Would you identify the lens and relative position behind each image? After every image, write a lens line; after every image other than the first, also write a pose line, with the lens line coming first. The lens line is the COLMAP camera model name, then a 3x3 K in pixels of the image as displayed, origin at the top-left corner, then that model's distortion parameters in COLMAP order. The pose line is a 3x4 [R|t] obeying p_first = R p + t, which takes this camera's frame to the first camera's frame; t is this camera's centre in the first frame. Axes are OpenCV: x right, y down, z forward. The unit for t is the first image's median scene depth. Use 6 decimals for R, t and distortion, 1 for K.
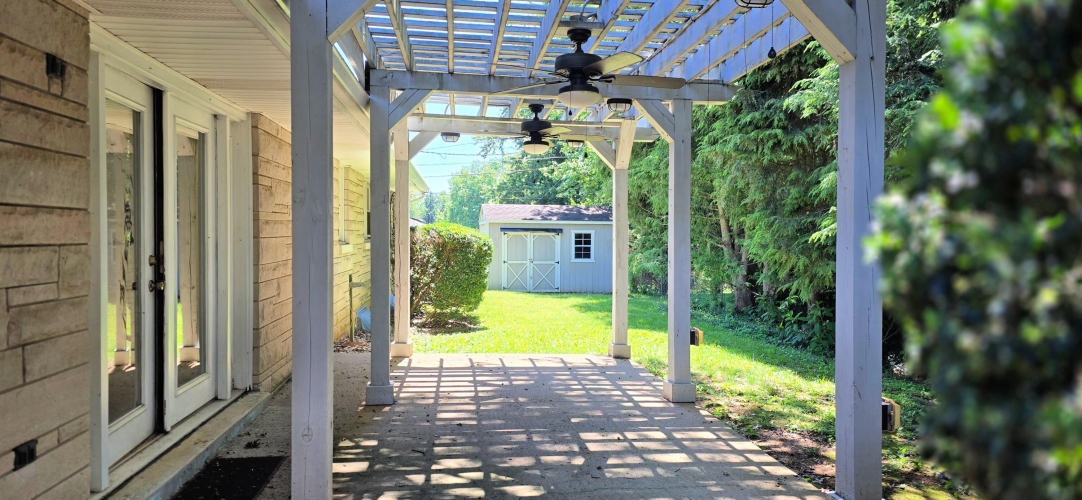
lens RADIAL K [[742.4, 0, 516.2], [0, 742.4, 247.3], [0, 0, 1]] dist [0.047567, -0.000531]
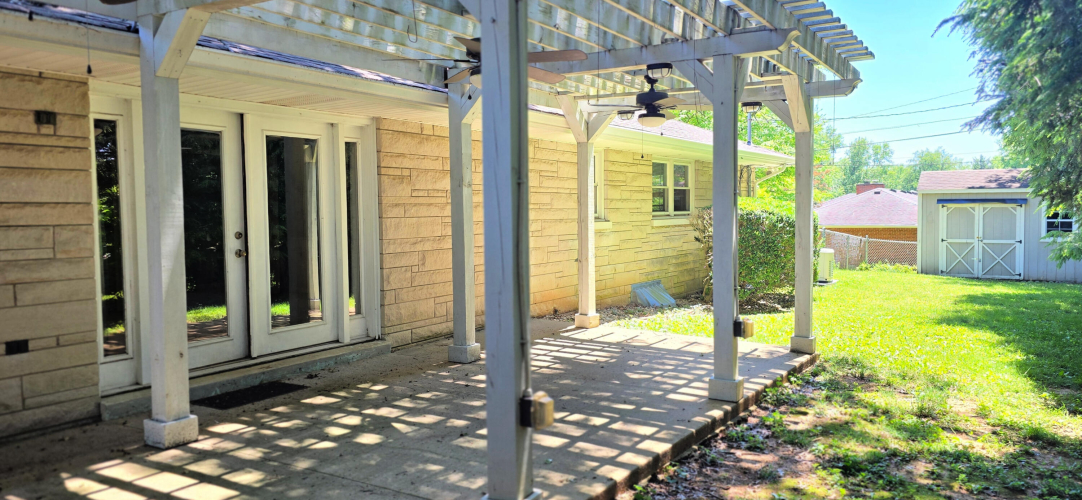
lens RADIAL K [[742.4, 0, 516.2], [0, 742.4, 247.3], [0, 0, 1]] dist [0.047567, -0.000531]
pose [[0.783299, 0.017515, -0.621398, 0.694565], [0.002830, 0.999492, 0.031740, -0.002855], [0.621638, -0.026620, 0.782852, 0.191334]]
